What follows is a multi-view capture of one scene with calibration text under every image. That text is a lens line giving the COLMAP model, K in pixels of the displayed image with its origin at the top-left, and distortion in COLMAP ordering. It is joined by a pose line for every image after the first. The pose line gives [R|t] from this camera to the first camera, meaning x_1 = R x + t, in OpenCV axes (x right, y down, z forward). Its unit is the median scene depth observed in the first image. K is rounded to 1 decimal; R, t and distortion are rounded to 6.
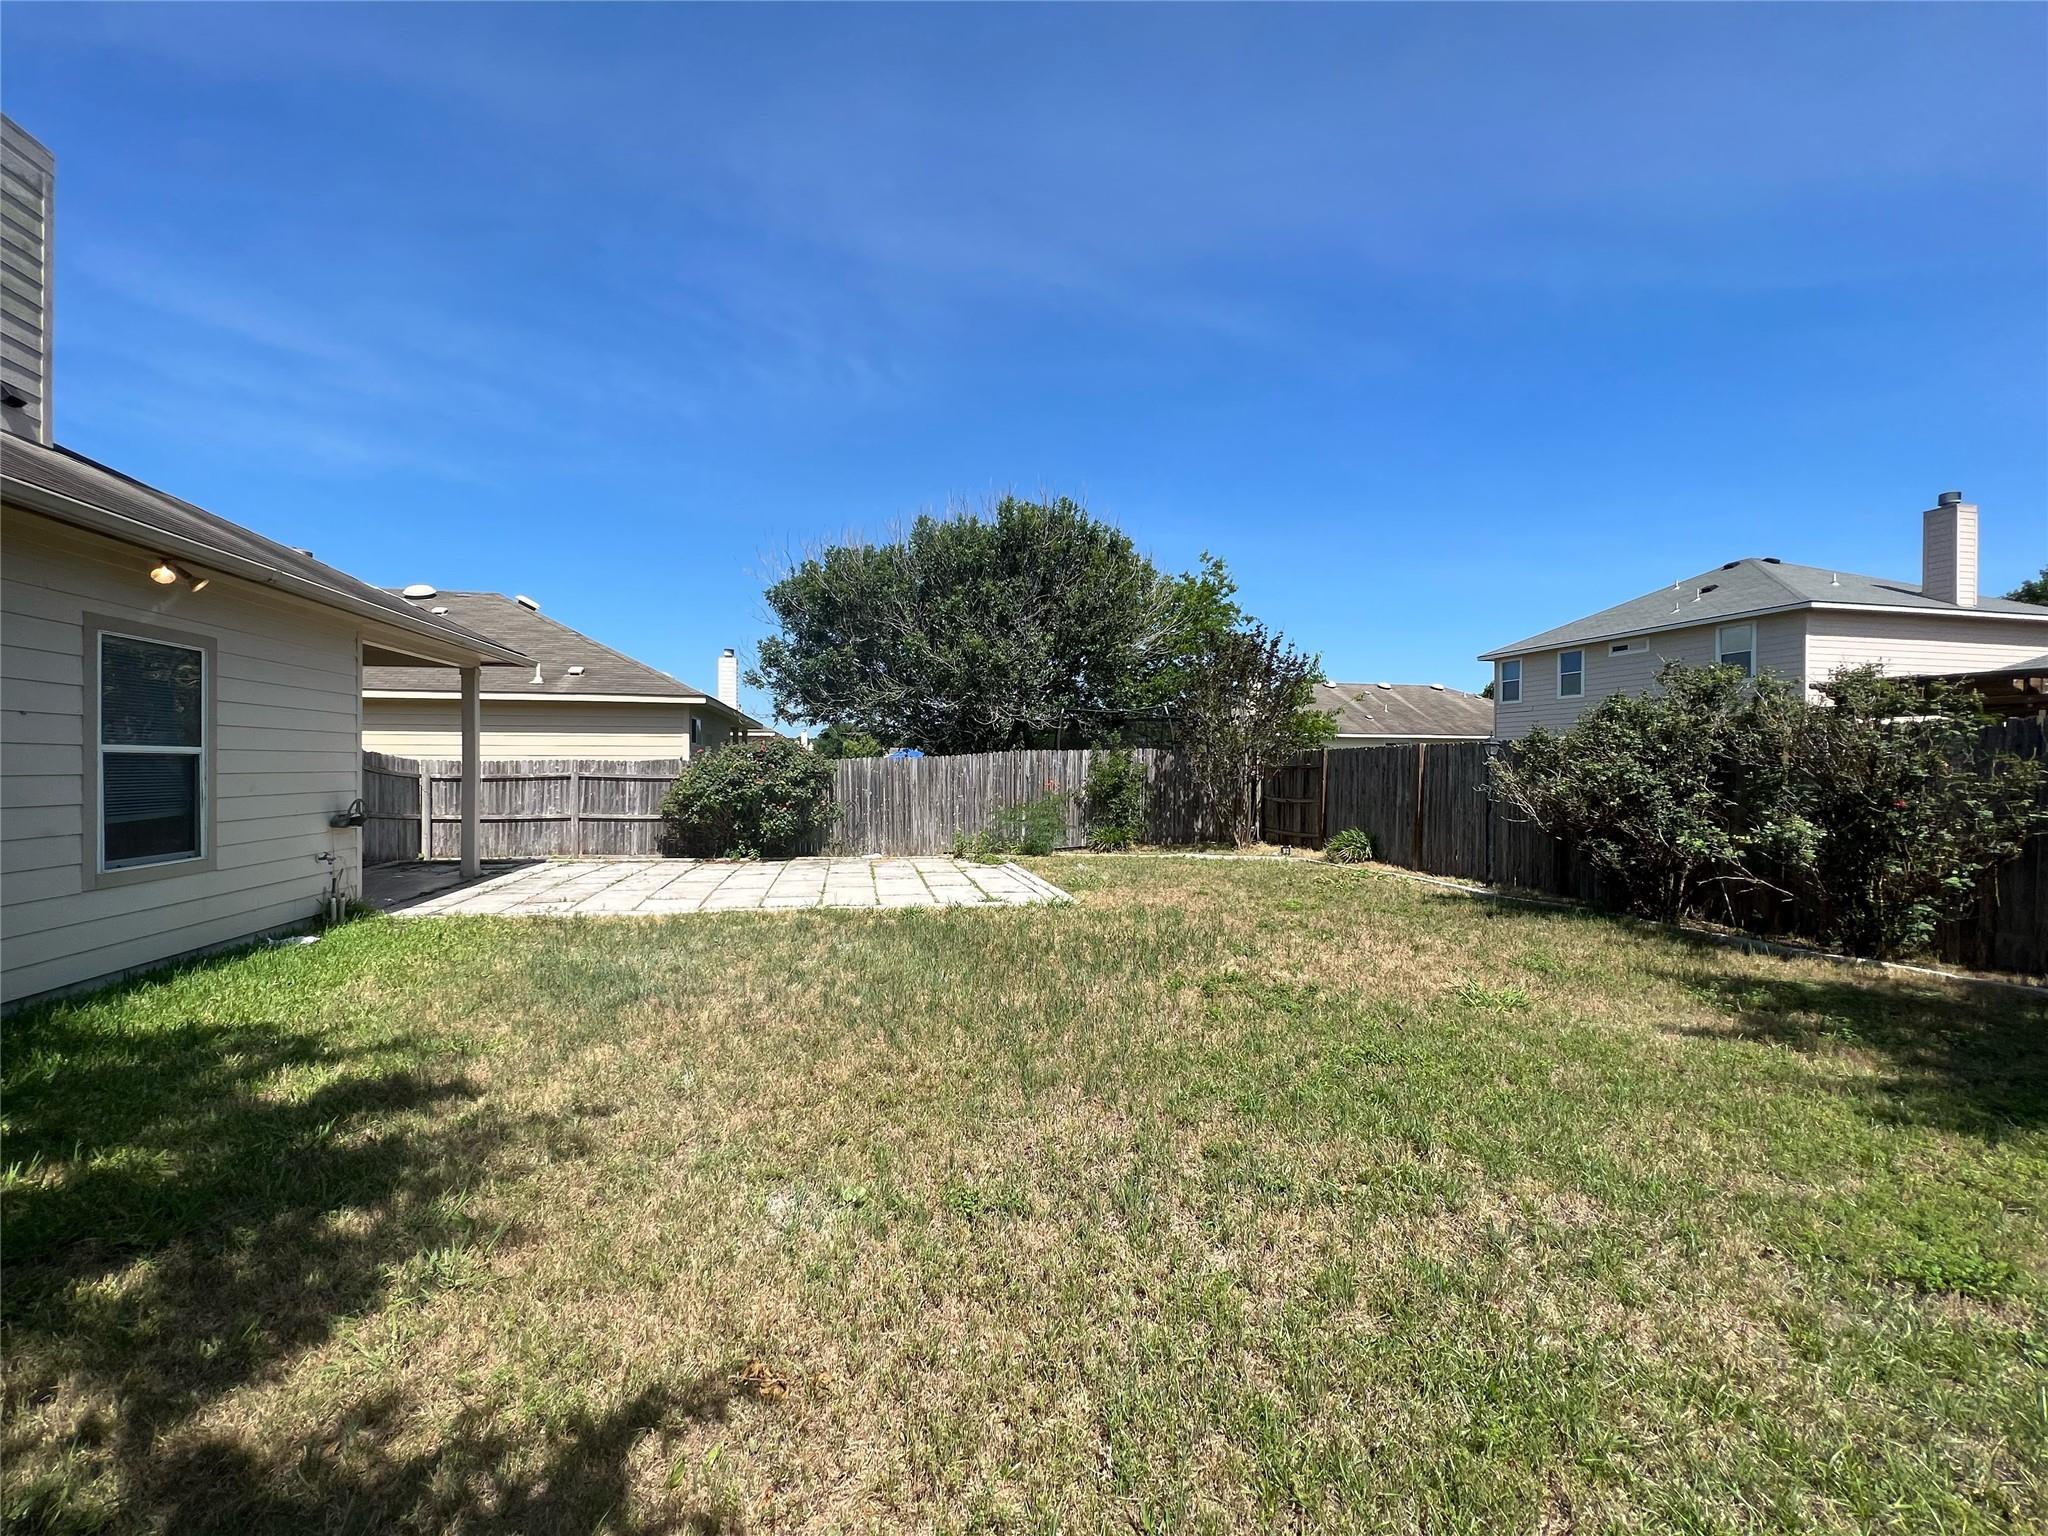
lens RADIAL K [[814.4, 0, 1018.3], [0, 814.4, 765.2], [0, 0, 1]] dist [-0.000373, -0.000349]
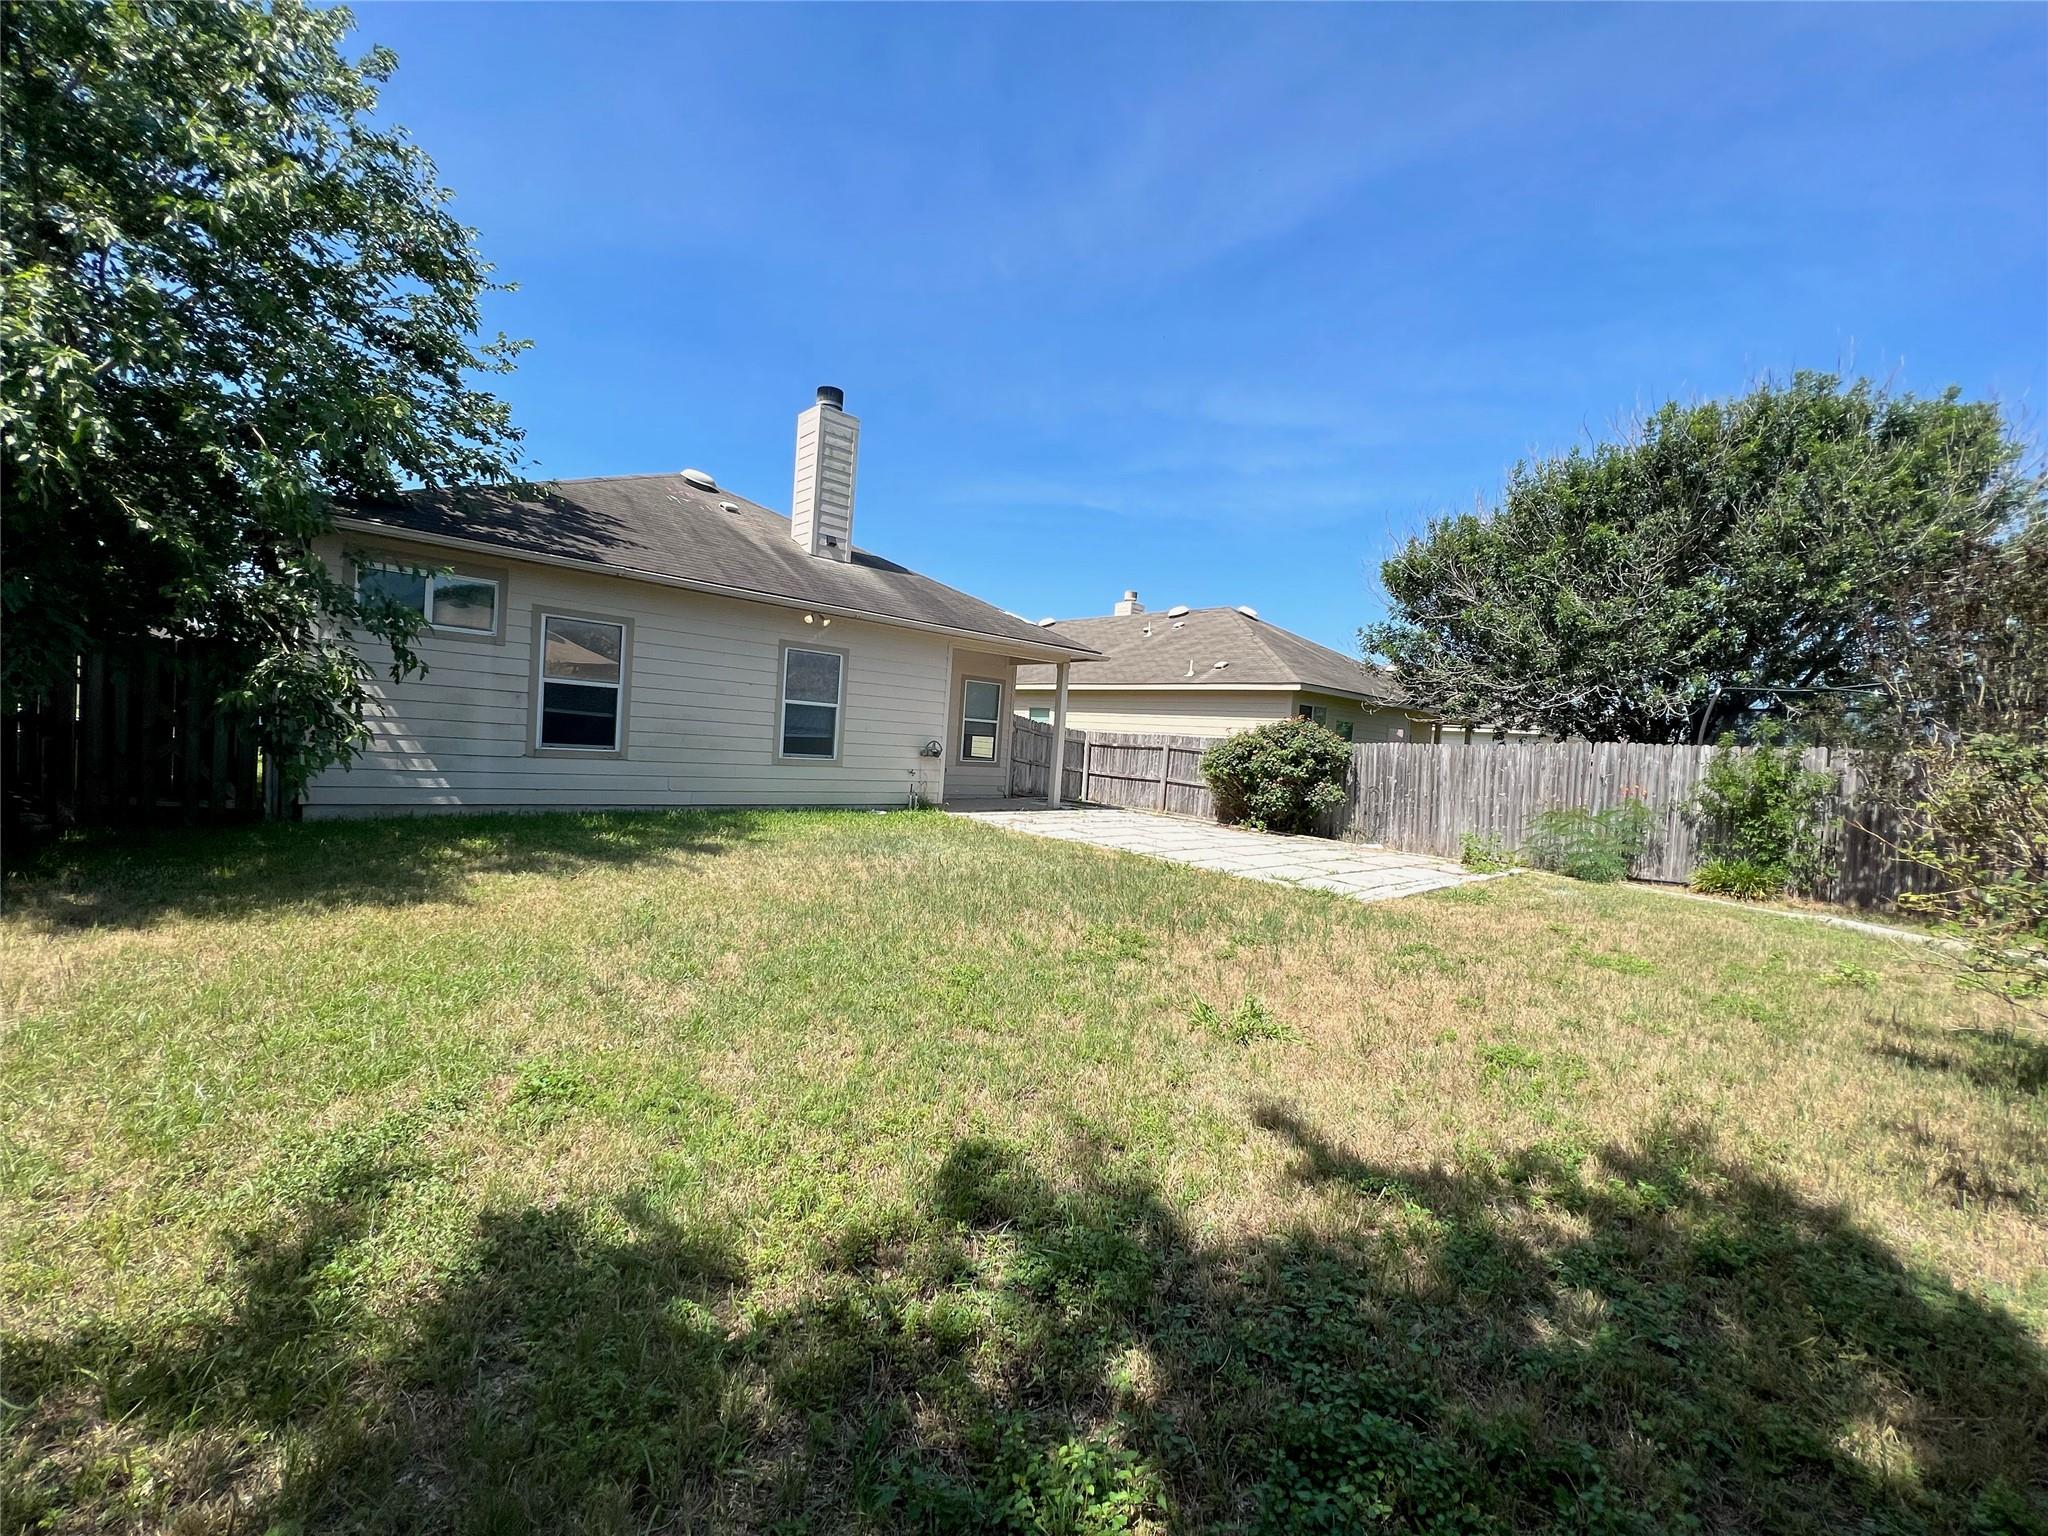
lens RADIAL K [[814.4, 0, 1018.3], [0, 814.4, 765.2], [0, 0, 1]] dist [-0.000373, -0.000349]
pose [[0.514954, 0.061636, -0.854999, 0.415271], [-0.065513, 0.997324, 0.032439, 0.014963], [0.854711, 0.039309, 0.517614, 0.157935]]
